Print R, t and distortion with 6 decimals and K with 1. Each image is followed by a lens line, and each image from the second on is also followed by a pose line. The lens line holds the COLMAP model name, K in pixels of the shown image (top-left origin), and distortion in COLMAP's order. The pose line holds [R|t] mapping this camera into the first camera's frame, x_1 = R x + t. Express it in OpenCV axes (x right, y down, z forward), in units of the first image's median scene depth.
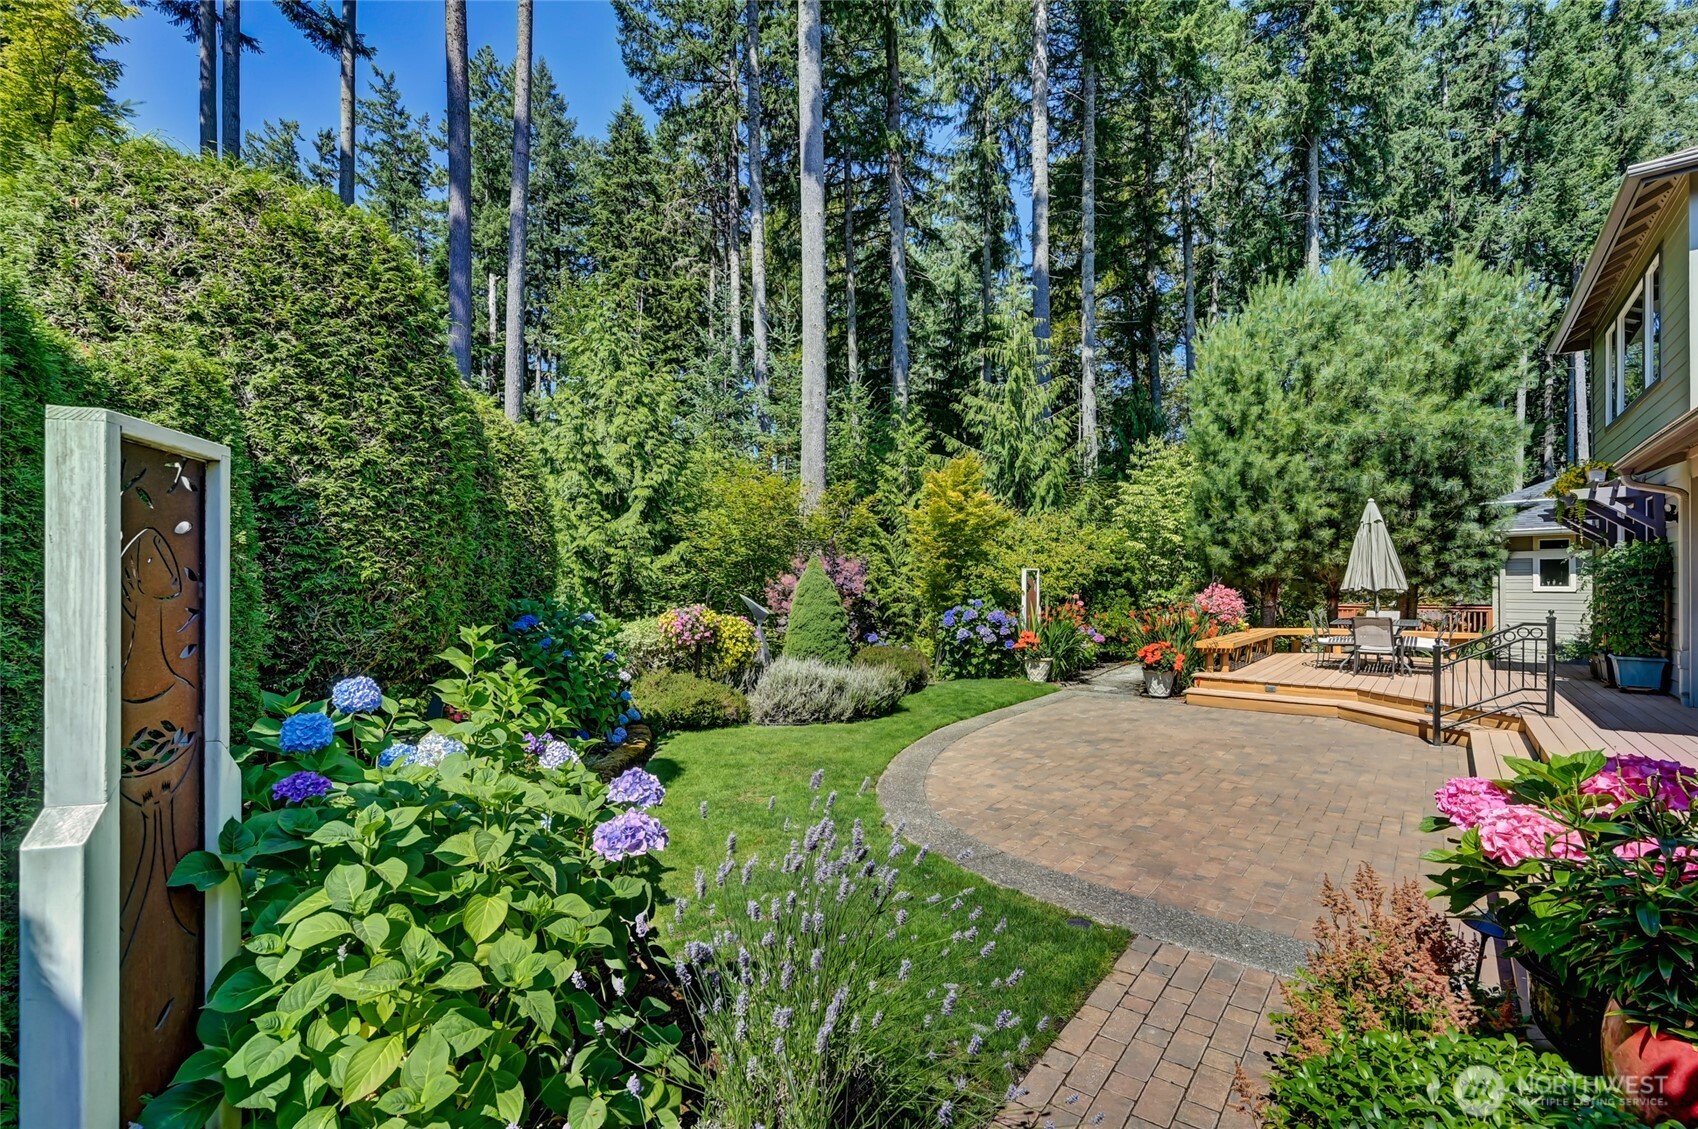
lens RADIAL K [[736.1, 0, 847.2], [0, 736.1, 573.7], [0, 0, 1]] dist [-0.001831, -0.000485]
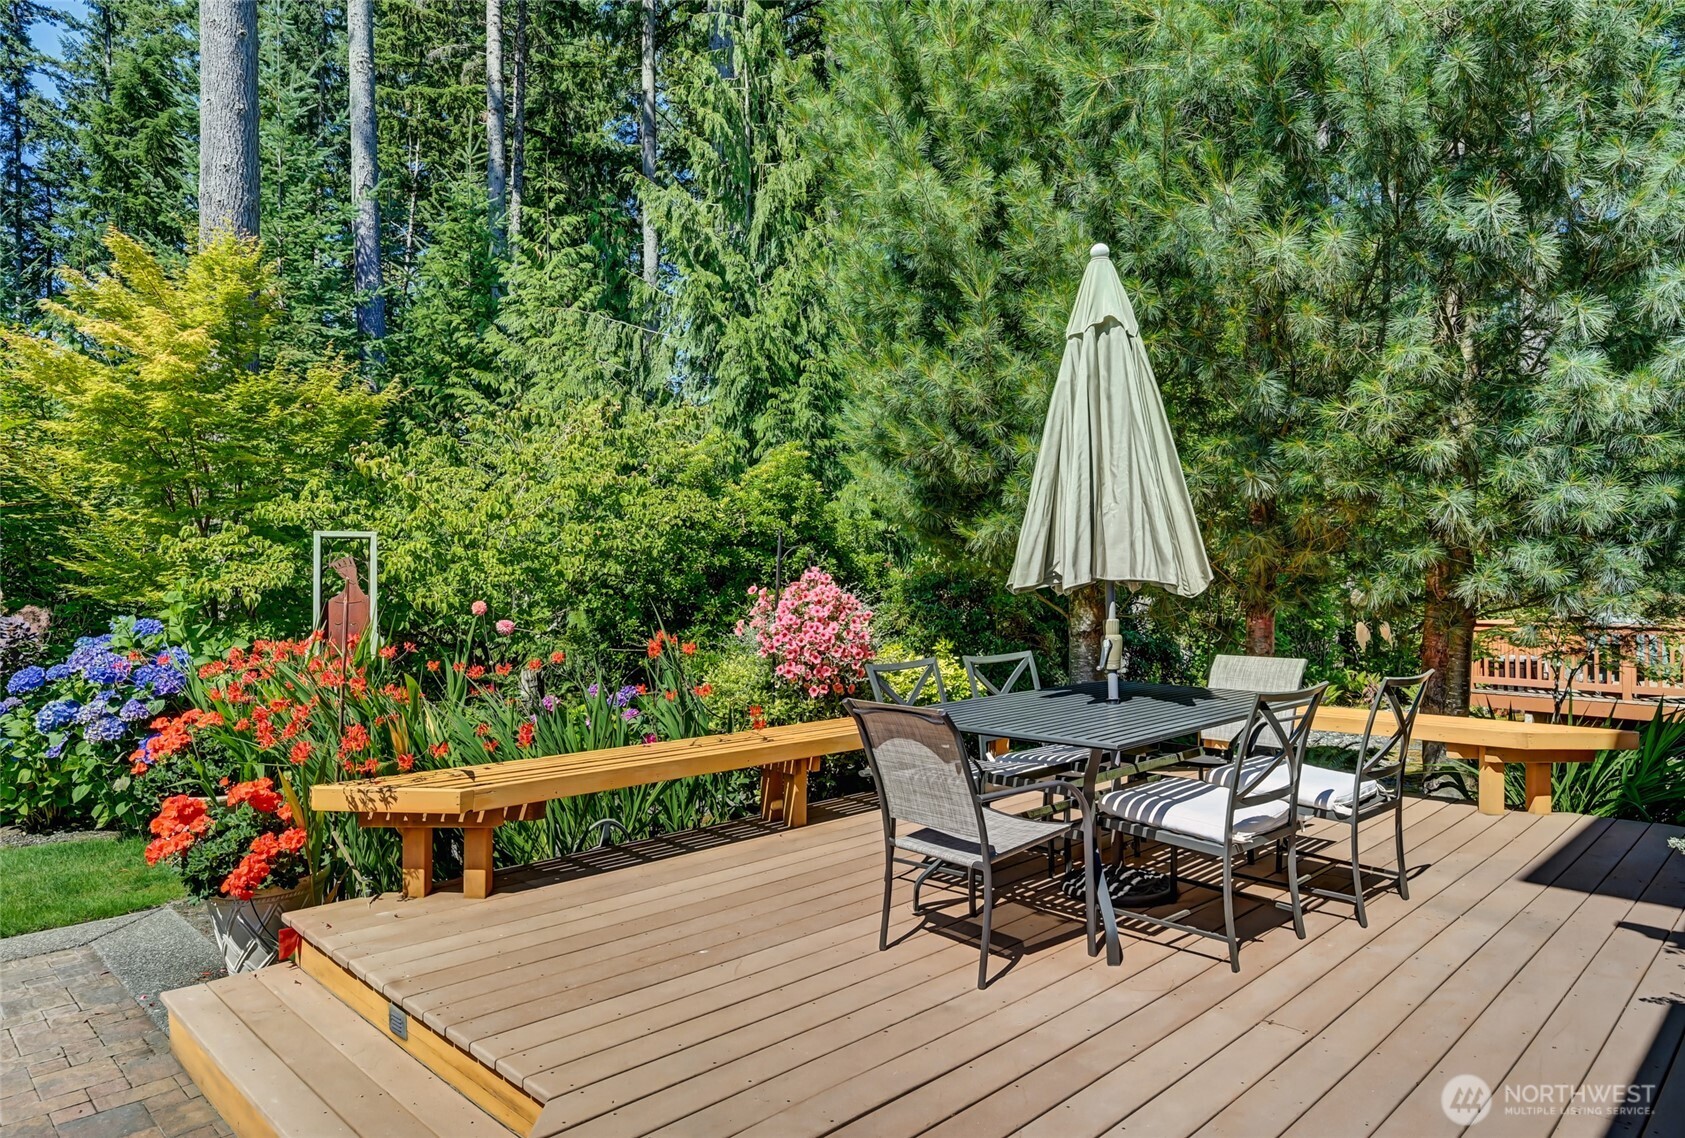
lens RADIAL K [[1053.4, 0, 833.7], [0, 1053.4, 568.6], [0, 0, 1]] dist [-0.007308, 0.001076]
pose [[0.993809, -0.007414, -0.110854, 0.583080], [0.007692, 0.999968, 0.002082, 0.012409], [0.110835, -0.002922, 0.993834, 0.538652]]
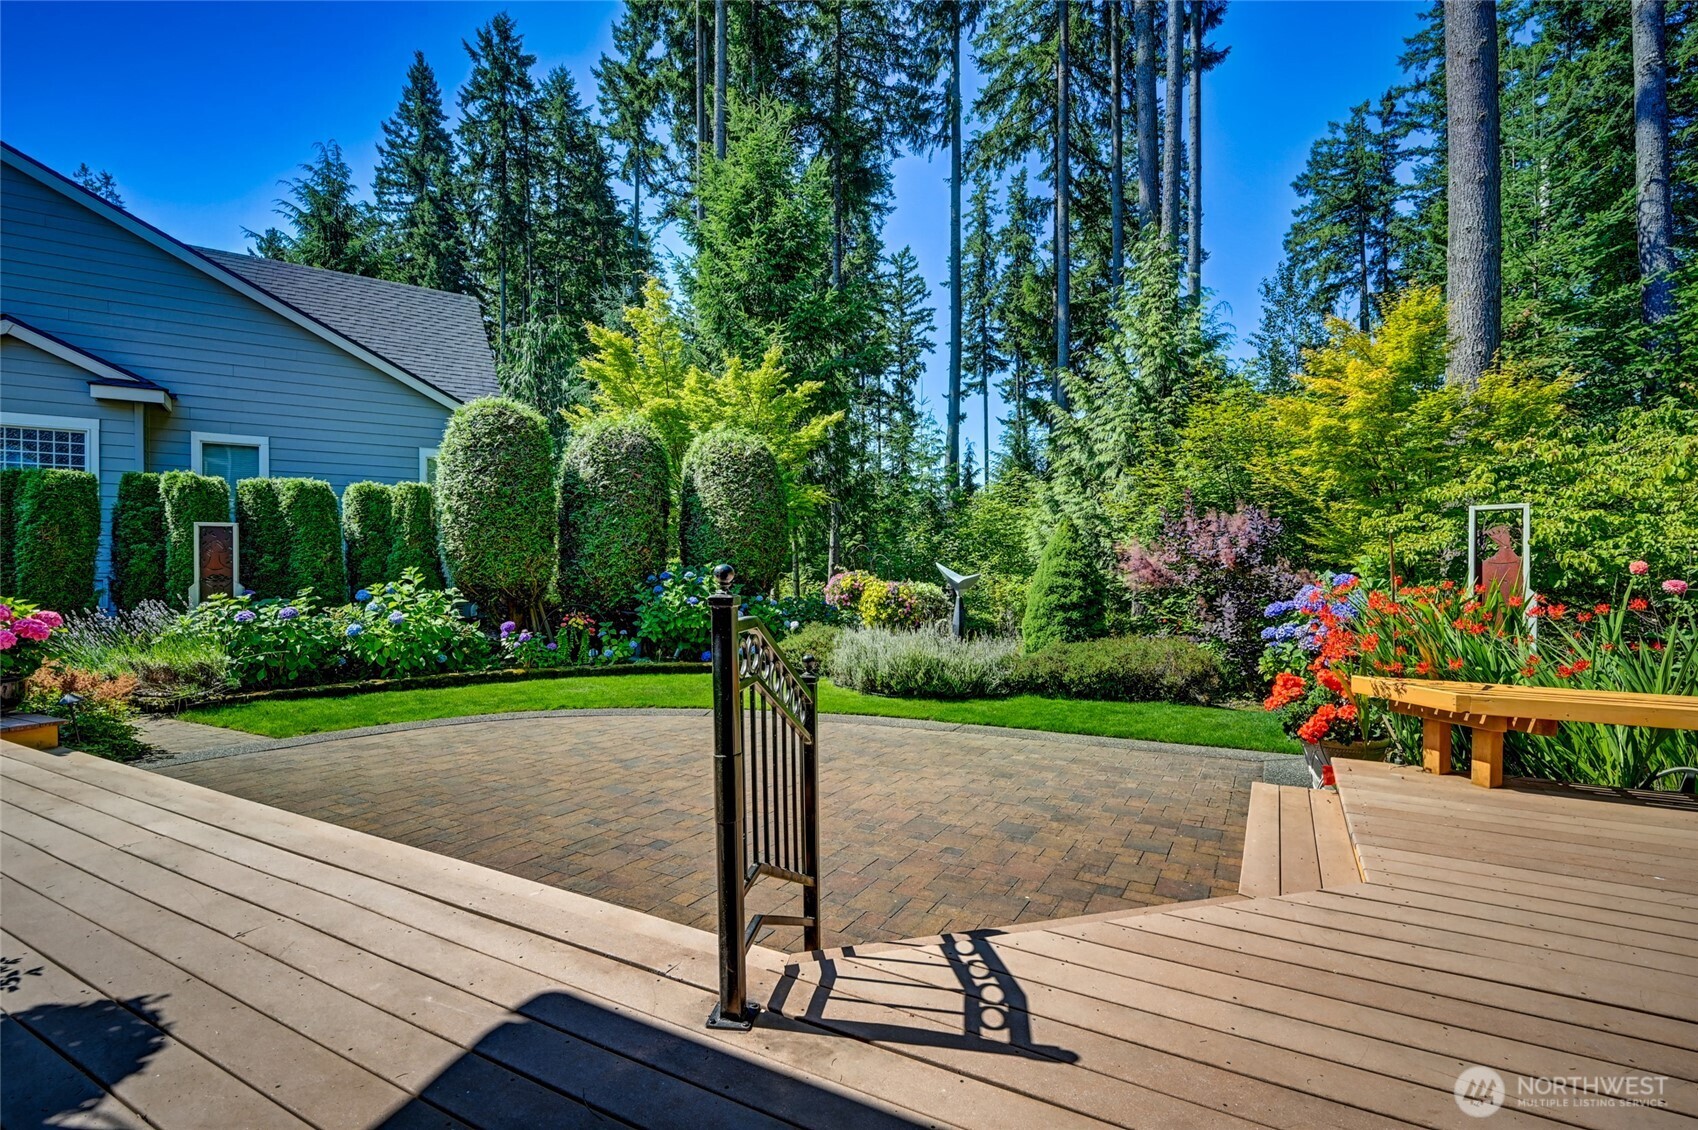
lens RADIAL K [[769.8, 0, 847.9], [0, 769.8, 567.6], [0, 0, 1]] dist [0.002000, 0.000351]
pose [[0.178697, -0.002986, -0.983900, 0.680901], [0.012408, 0.999923, -0.000781, 0.027864], [0.983826, -0.012069, 0.178721, 0.559579]]
